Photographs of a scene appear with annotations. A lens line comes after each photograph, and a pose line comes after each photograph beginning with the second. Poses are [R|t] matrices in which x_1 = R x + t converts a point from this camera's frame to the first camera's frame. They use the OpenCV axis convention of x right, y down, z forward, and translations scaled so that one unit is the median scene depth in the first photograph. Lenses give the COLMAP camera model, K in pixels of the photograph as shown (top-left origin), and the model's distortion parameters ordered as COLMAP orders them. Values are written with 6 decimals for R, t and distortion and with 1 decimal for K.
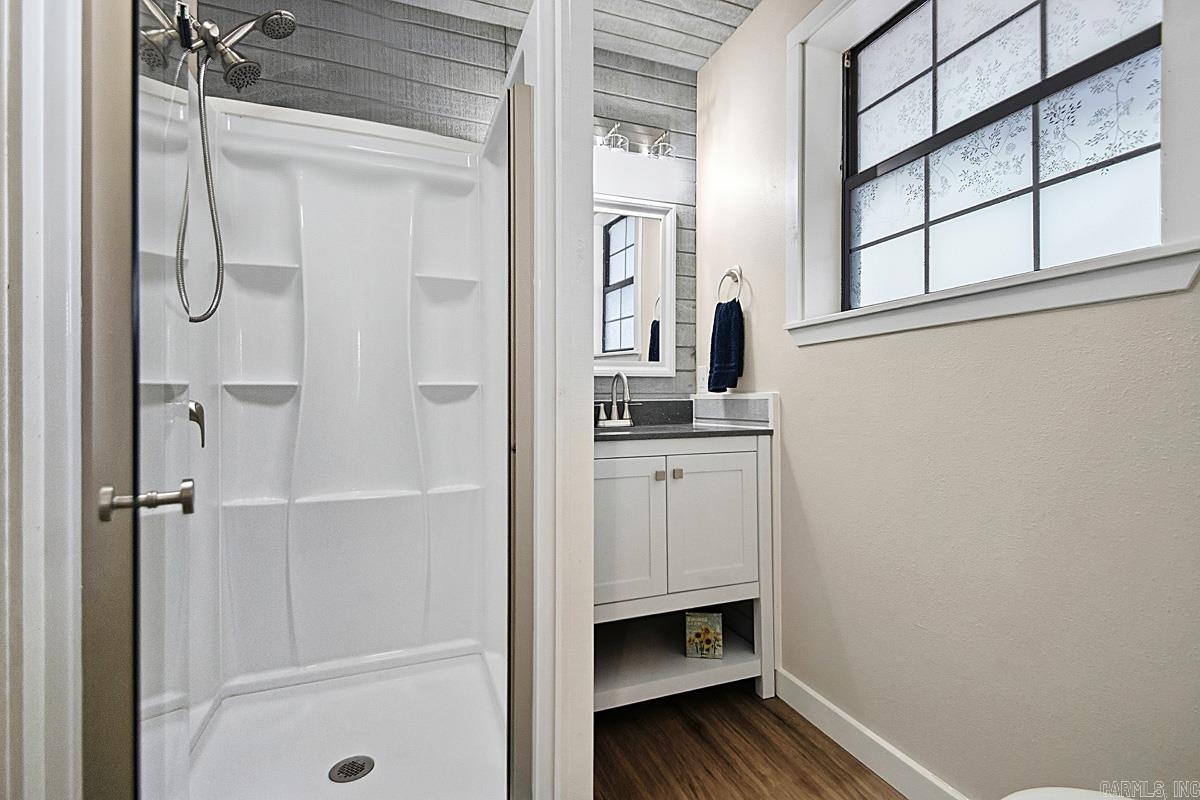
lens RADIAL K [[560.8, 0, 598.7], [0, 560.8, 395.7], [0, 0, 1]] dist [0.002998, 0.000208]
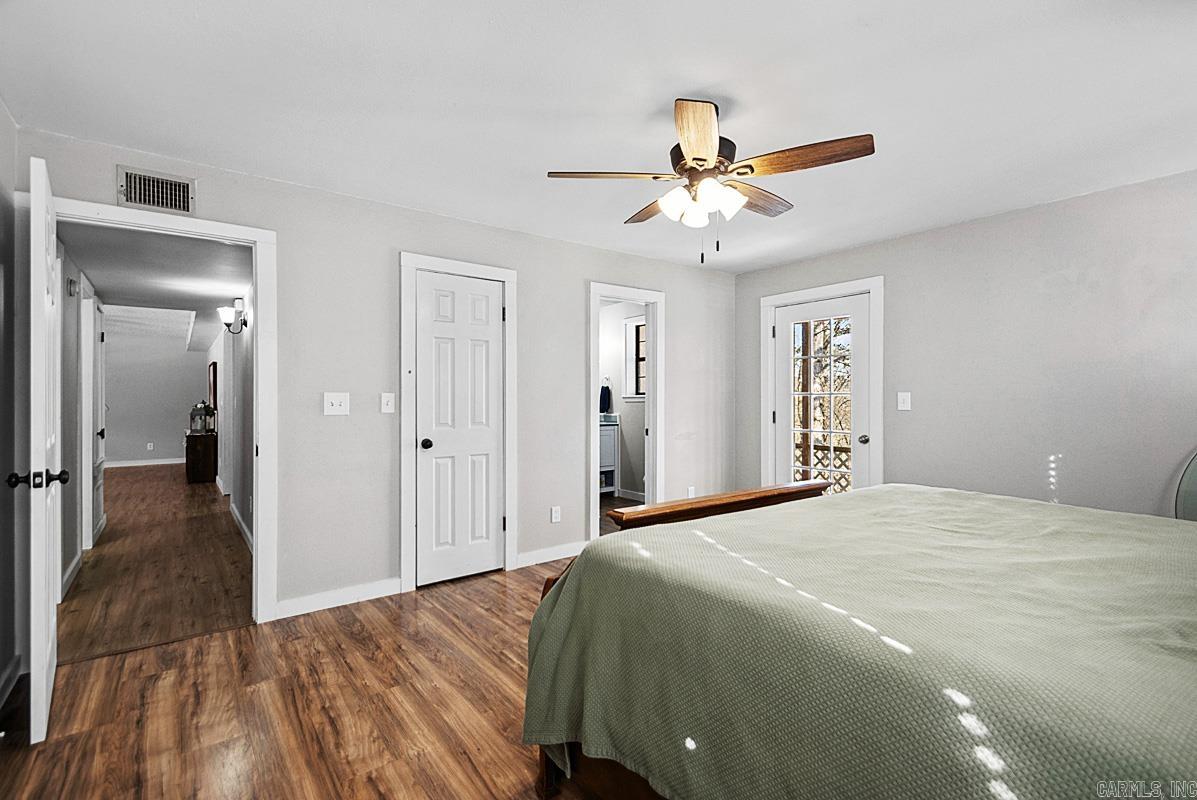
lens RADIAL K [[559.4, 0, 596.6], [0, 559.4, 403.9], [0, 0, 1]] dist [0.002998, 0.000208]
pose [[0.964136, 0.004394, 0.265371, -0.730828], [-0.004226, 0.999990, -0.001206, -0.060333], [-0.265374, 0.000041, 0.964145, -2.281922]]
